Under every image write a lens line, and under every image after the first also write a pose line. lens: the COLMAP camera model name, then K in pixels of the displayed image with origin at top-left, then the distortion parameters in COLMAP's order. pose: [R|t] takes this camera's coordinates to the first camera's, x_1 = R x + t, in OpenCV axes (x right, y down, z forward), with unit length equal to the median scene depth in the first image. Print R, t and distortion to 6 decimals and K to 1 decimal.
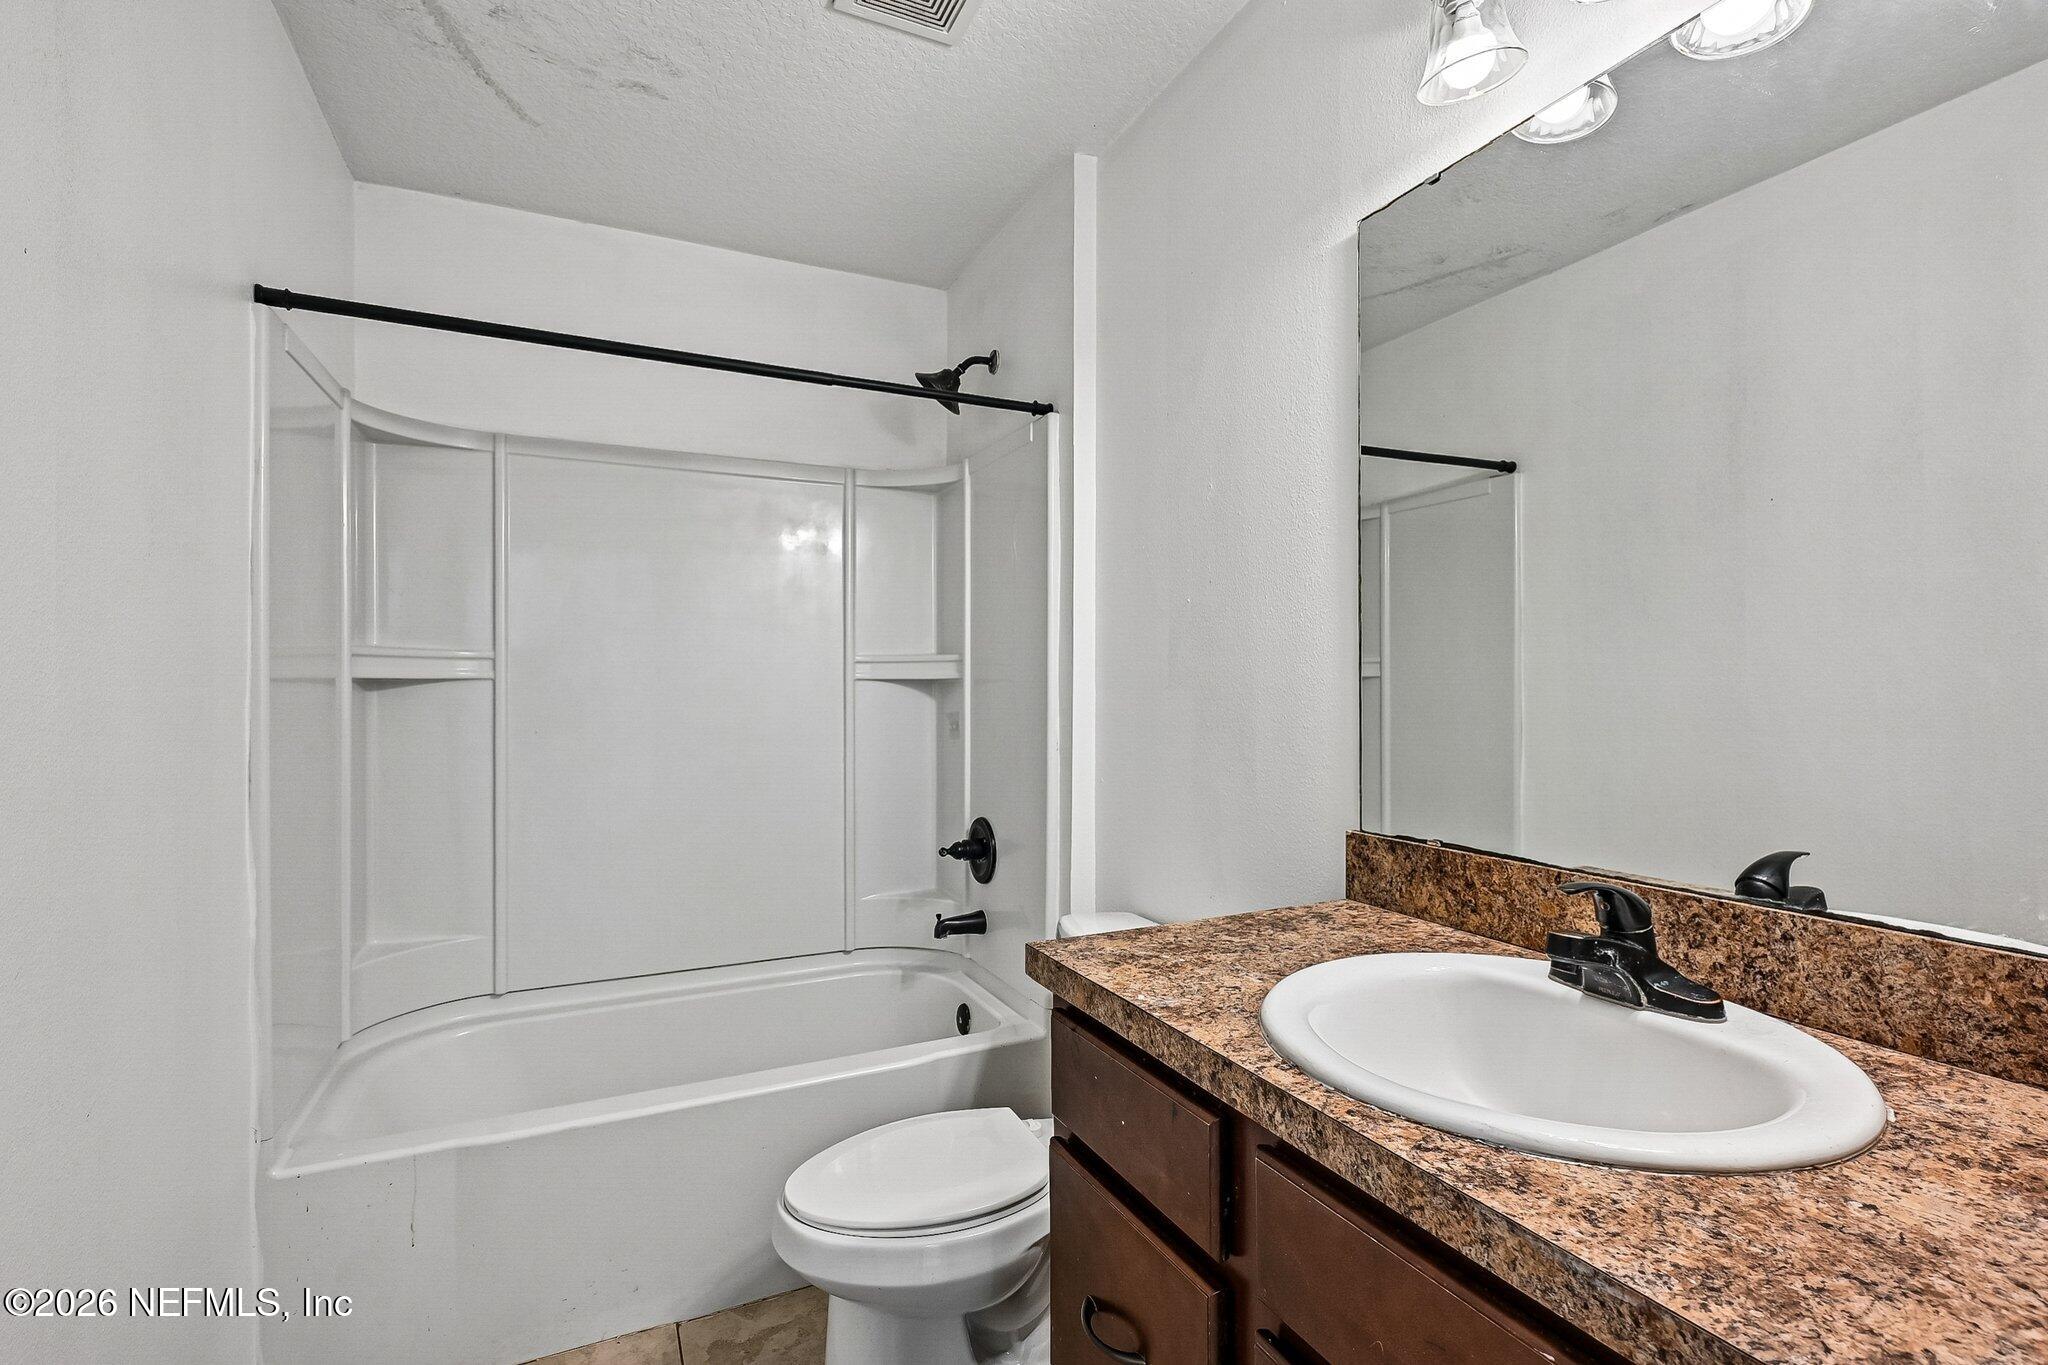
lens RADIAL K [[926.0, 0, 1016.0], [0, 926.0, 681.1], [0, 0, 1]] dist [0.004092, -0.002014]
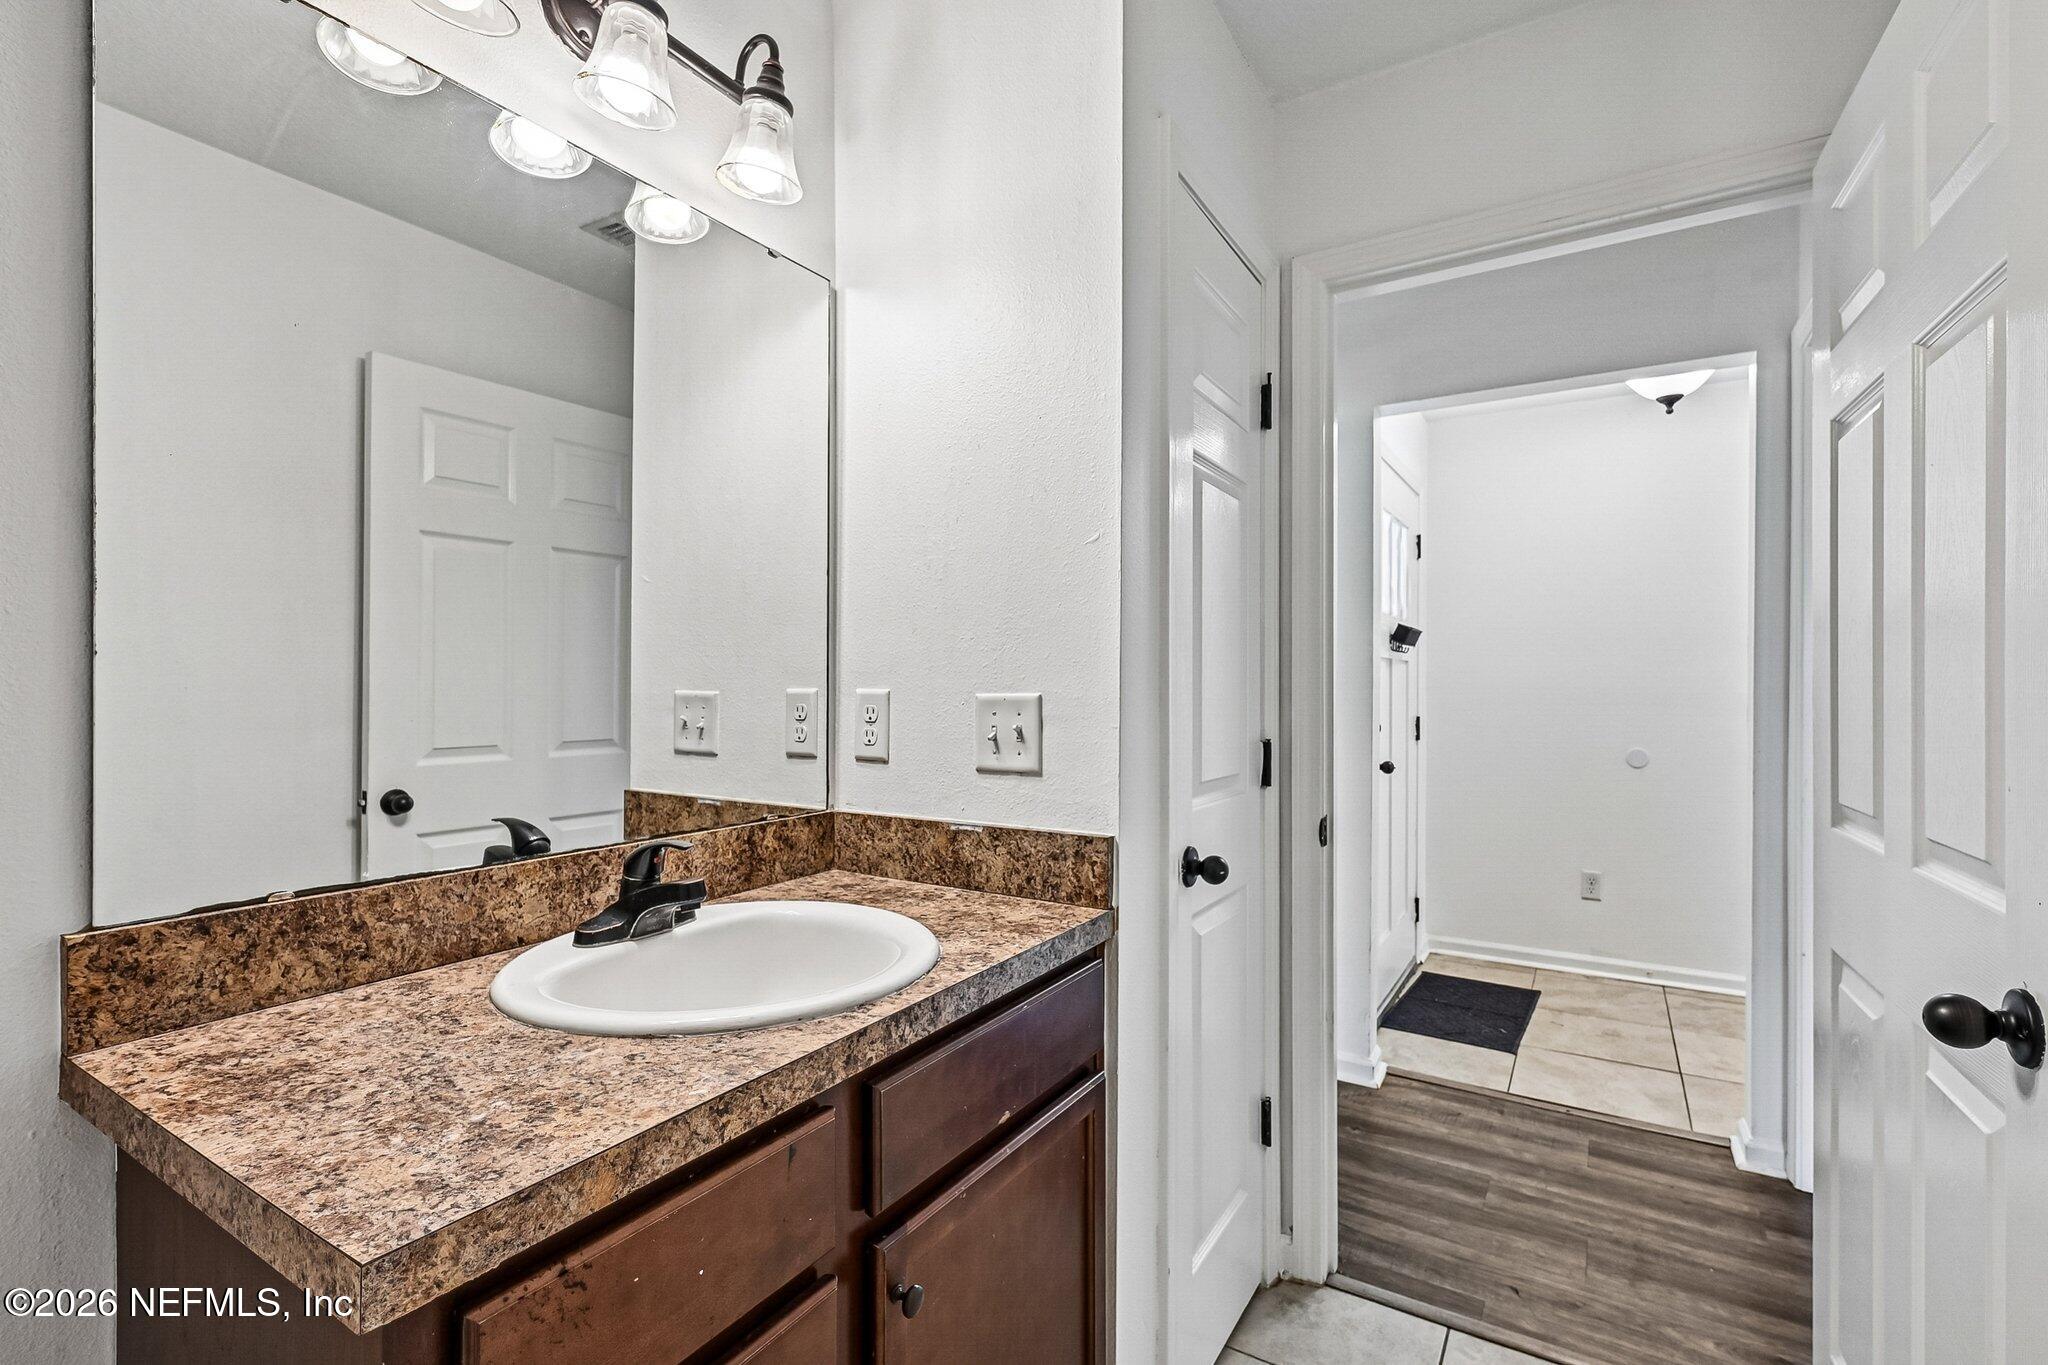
lens RADIAL K [[926.0, 0, 1035.7], [0, 926.0, 681.4], [0, 0, 1]] dist [0.004092, -0.002014]
pose [[-0.553629, 0.006820, 0.832735, -0.721443], [-0.002275, 0.999950, -0.009702, 0.012958], [-0.832760, -0.007266, -0.553586, 1.318495]]
